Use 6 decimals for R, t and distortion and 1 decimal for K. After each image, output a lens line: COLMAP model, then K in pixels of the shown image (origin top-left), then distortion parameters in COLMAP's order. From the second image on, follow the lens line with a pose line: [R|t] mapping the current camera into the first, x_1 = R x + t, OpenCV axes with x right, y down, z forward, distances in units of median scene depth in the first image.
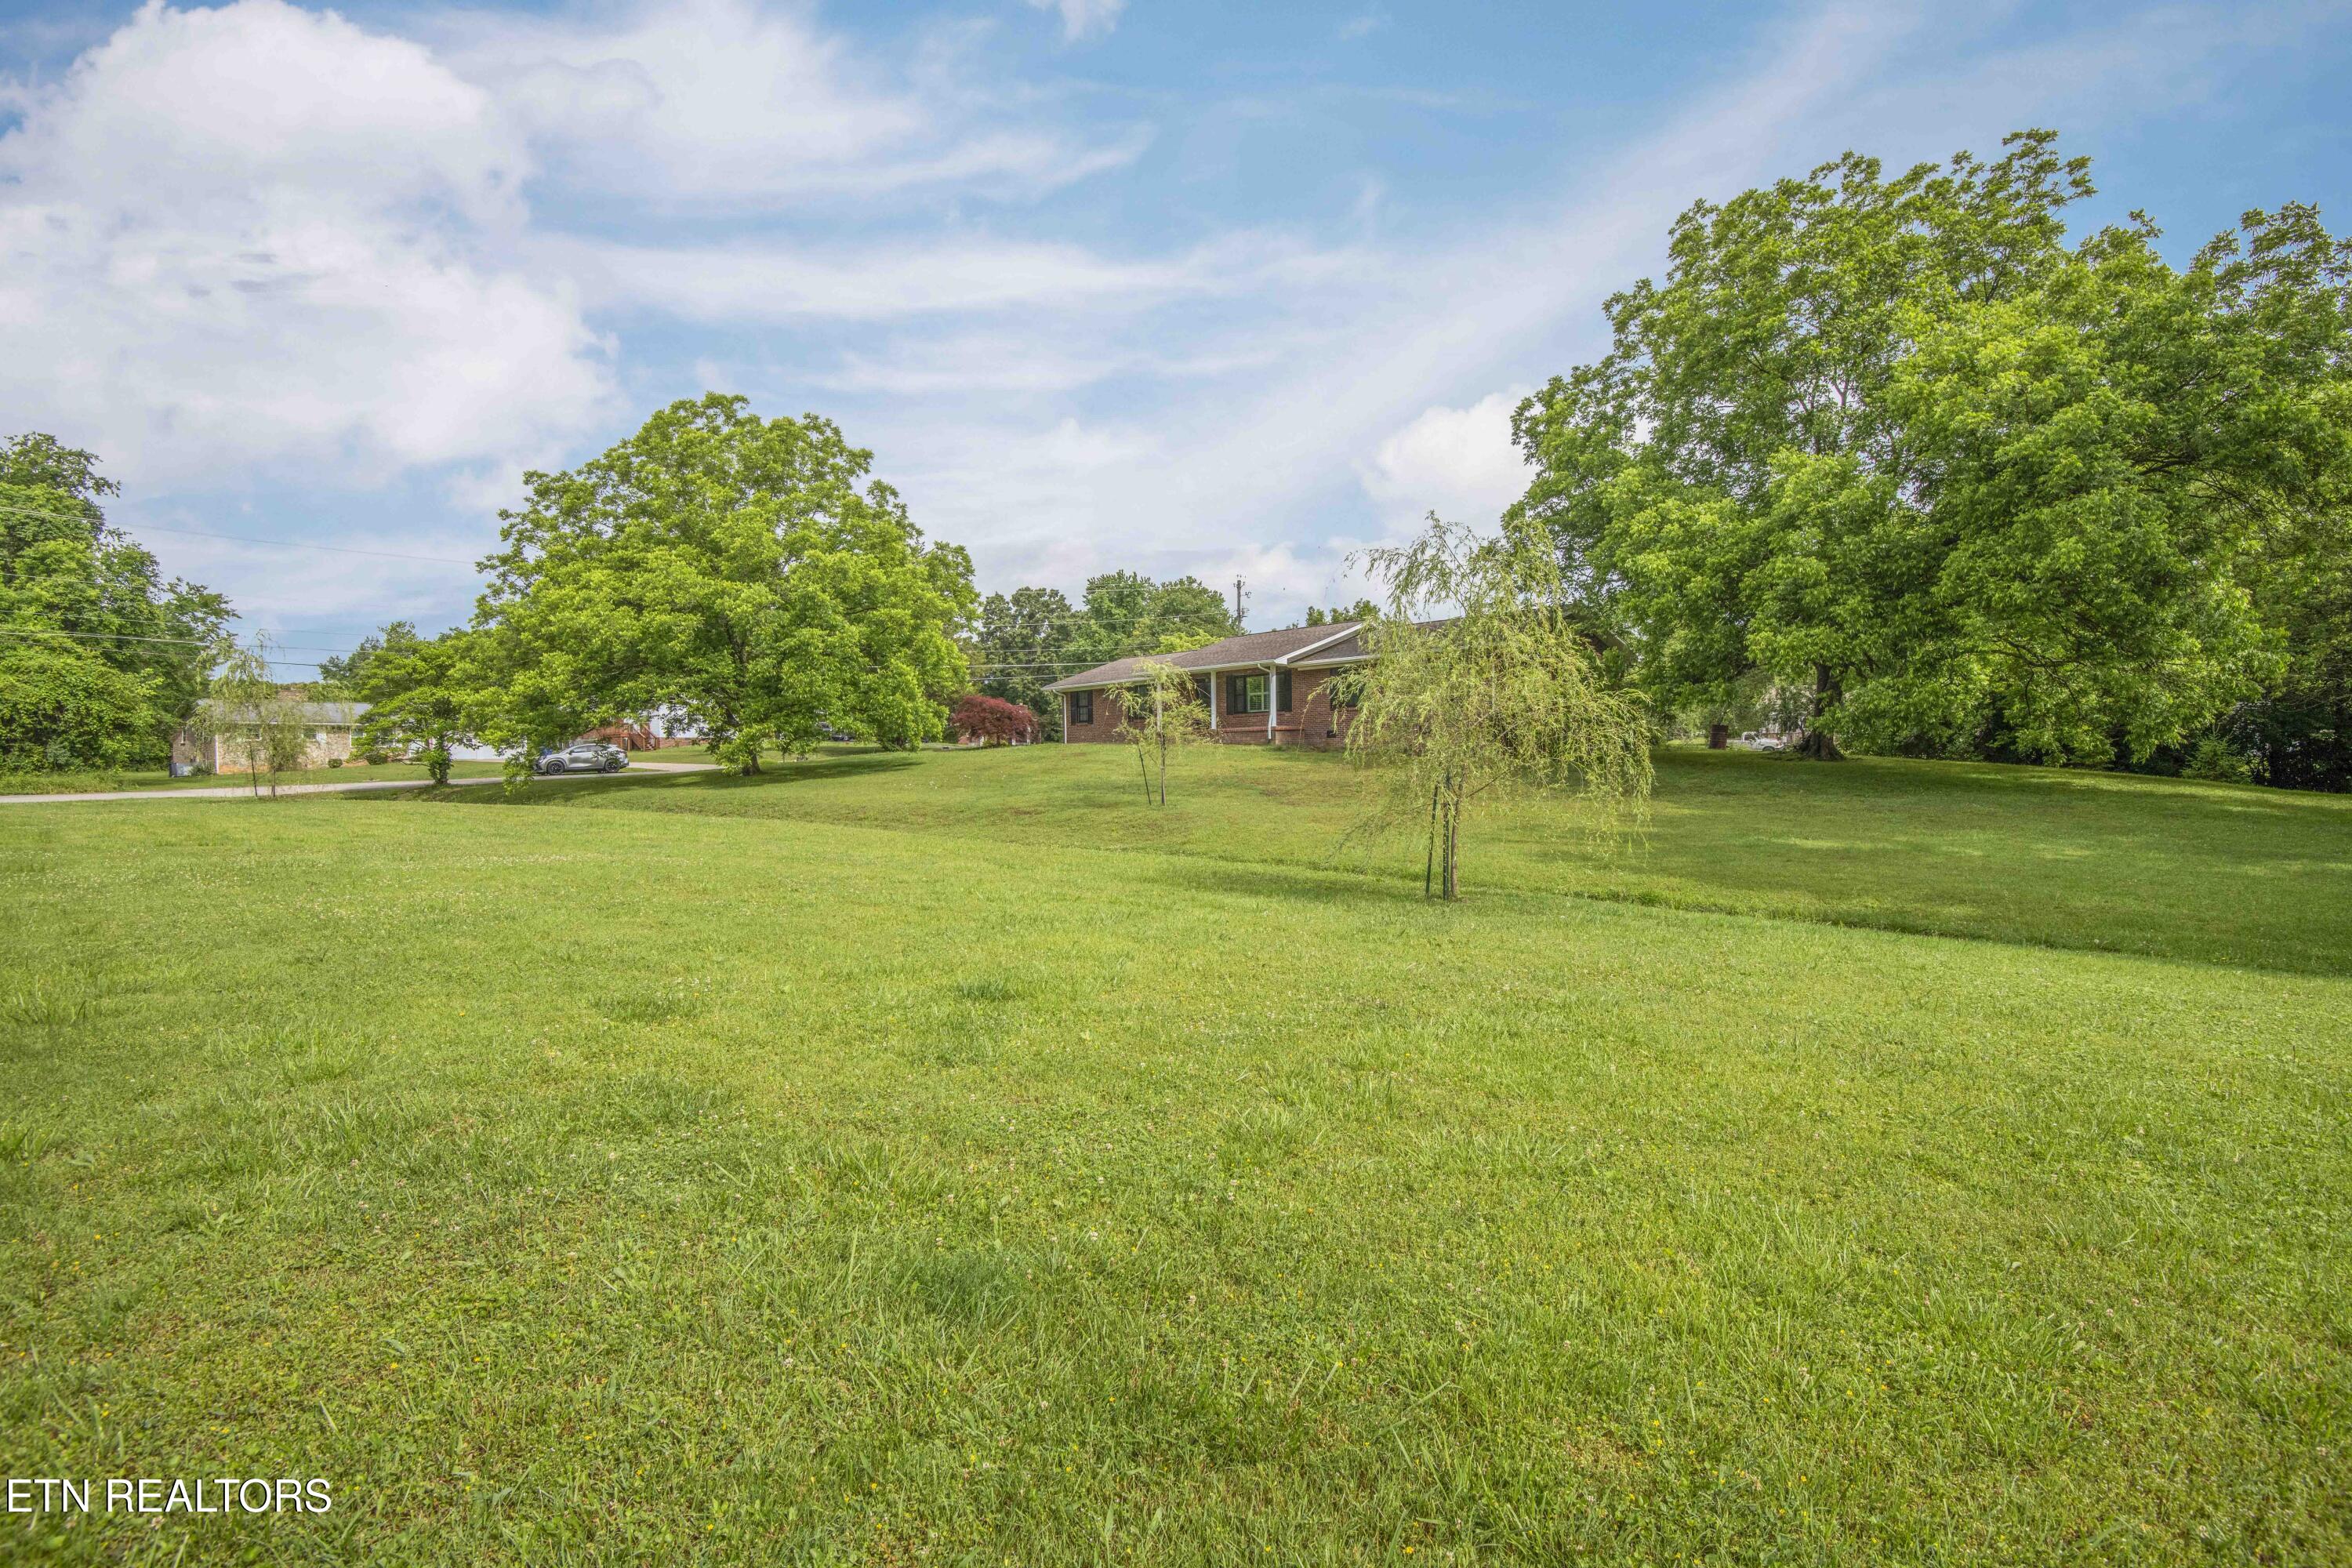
lens RADIAL K [[1076.9, 0, 1176.0], [0, 1076.9, 784.0], [0, 0, 1]] dist [-0.019206, -0.012784]
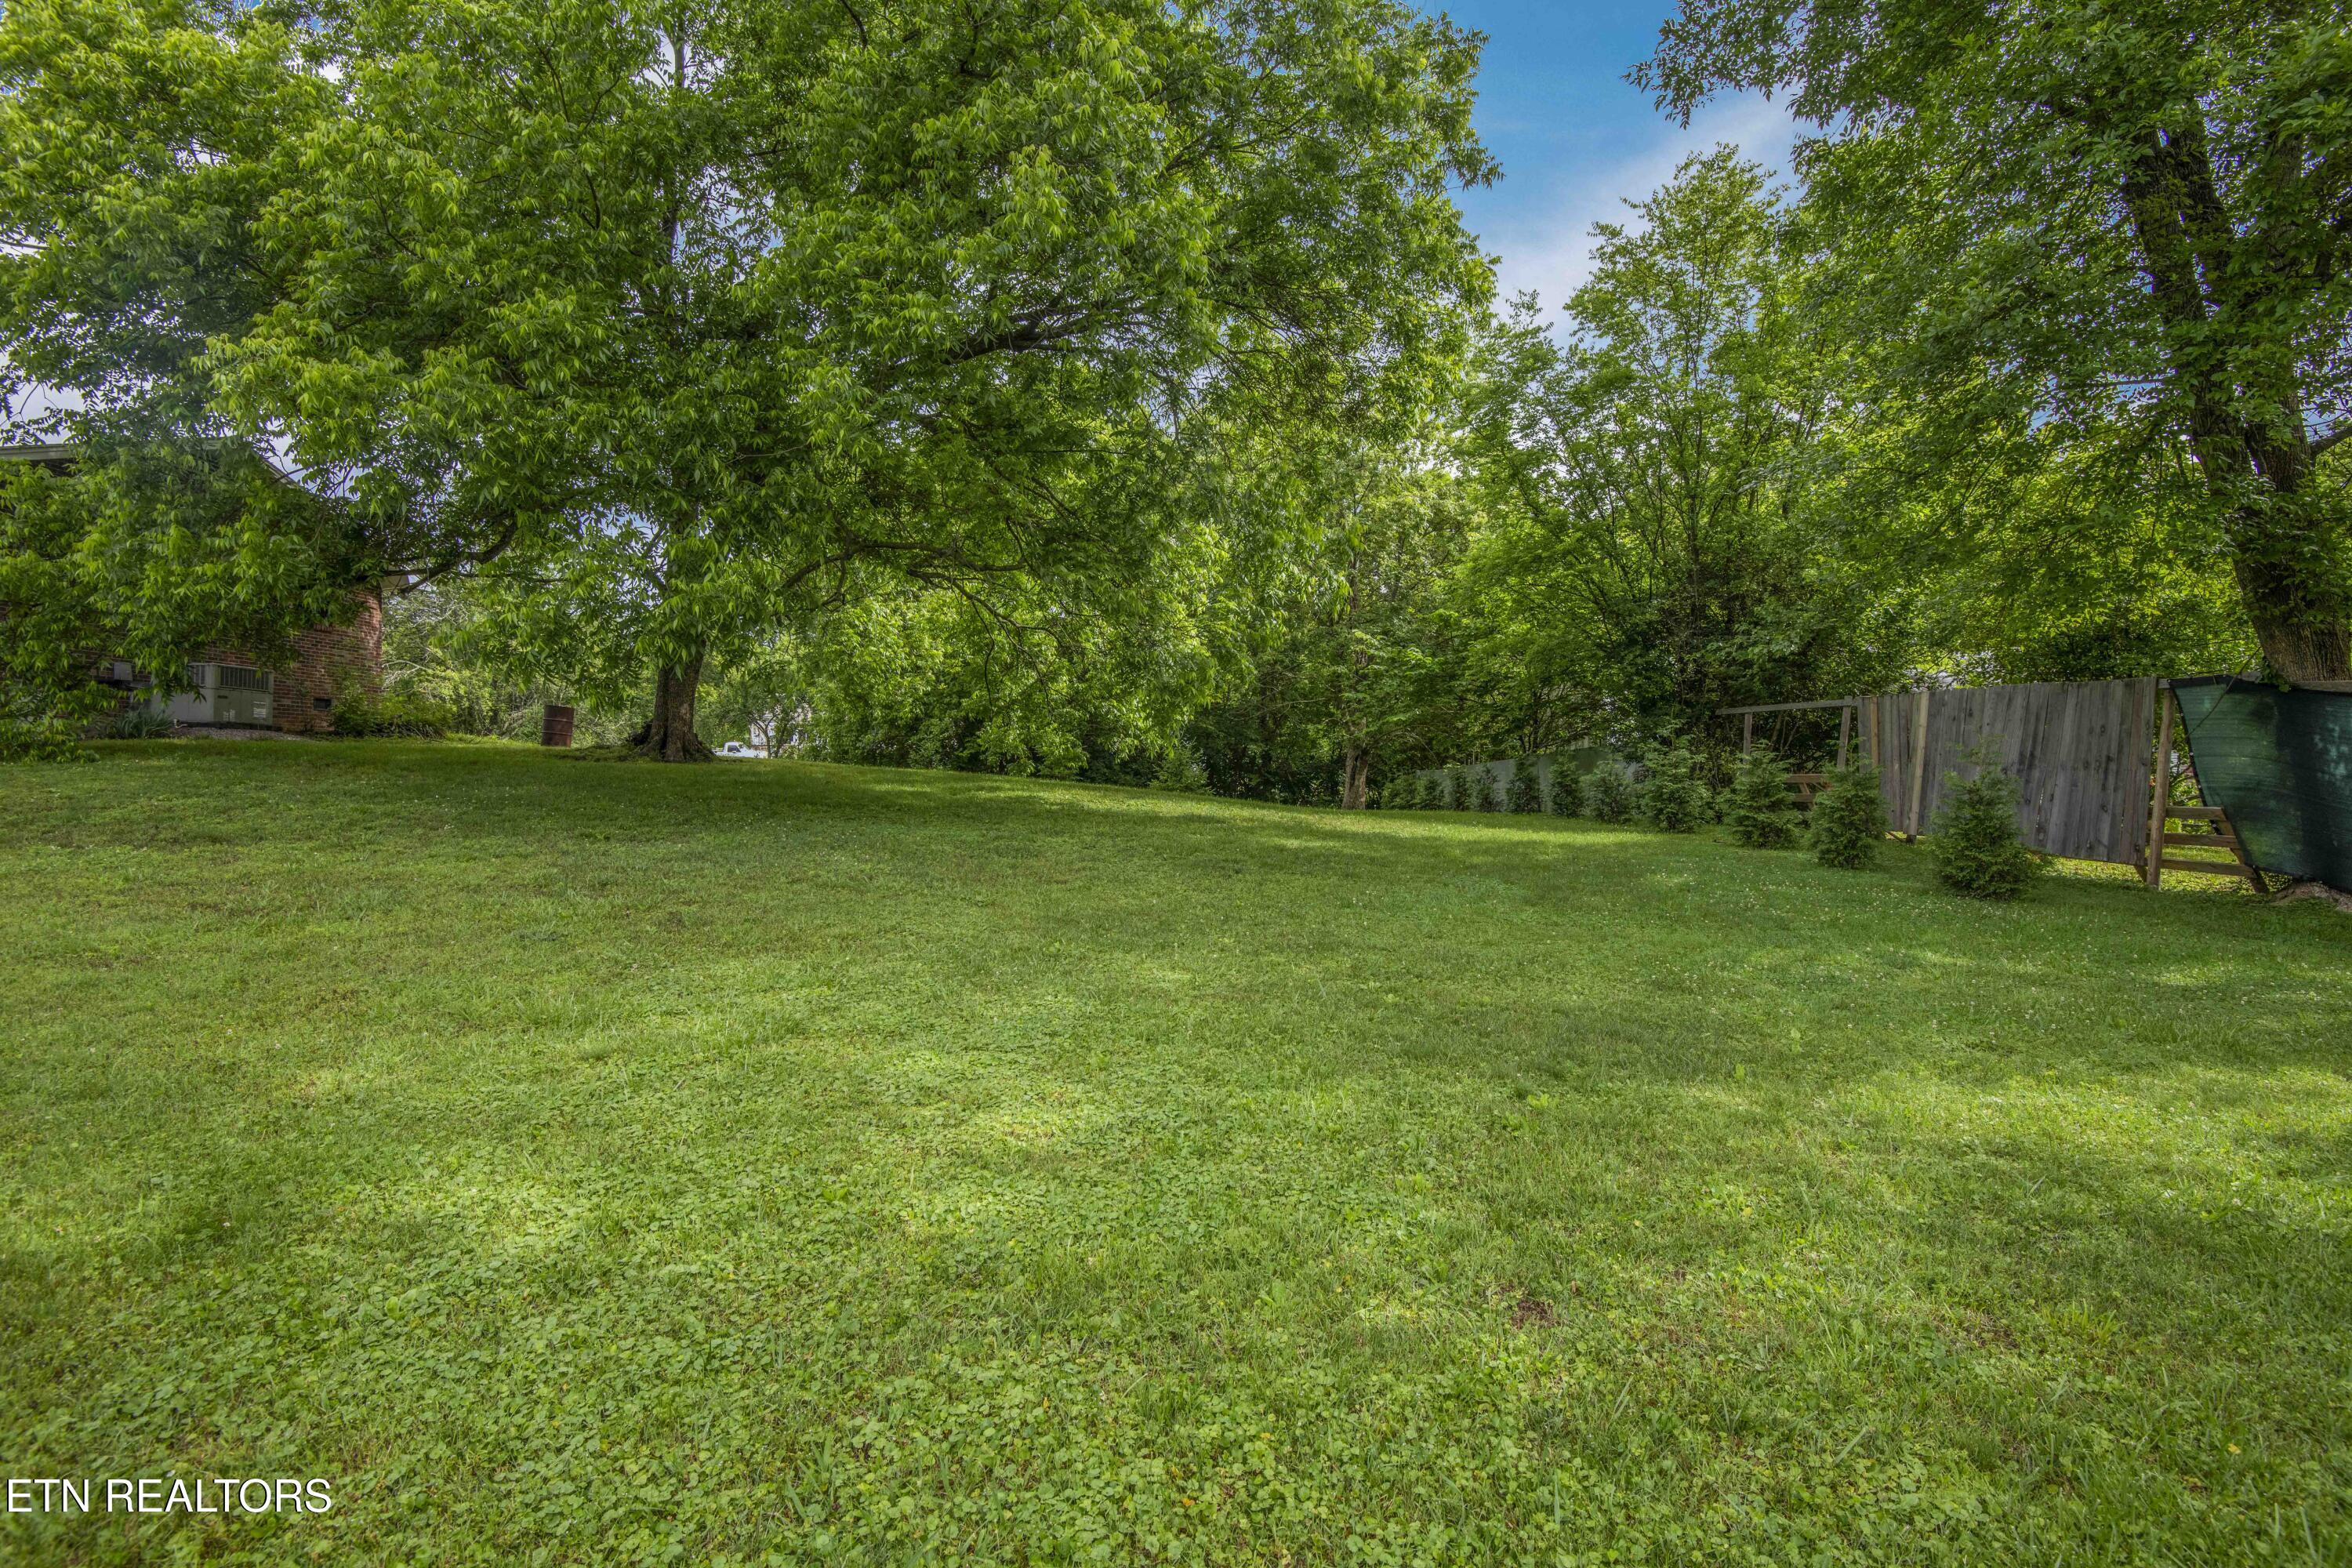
lens RADIAL K [[1076.9, 0, 1176.0], [0, 1076.9, 784.0], [0, 0, 1]] dist [-0.019206, -0.012784]
pose [[0.677200, -0.000419, 0.735798, 0.361823], [0.015974, 0.999773, -0.014133, 0.000564], [-0.735625, 0.021325, 0.677053, 0.423187]]
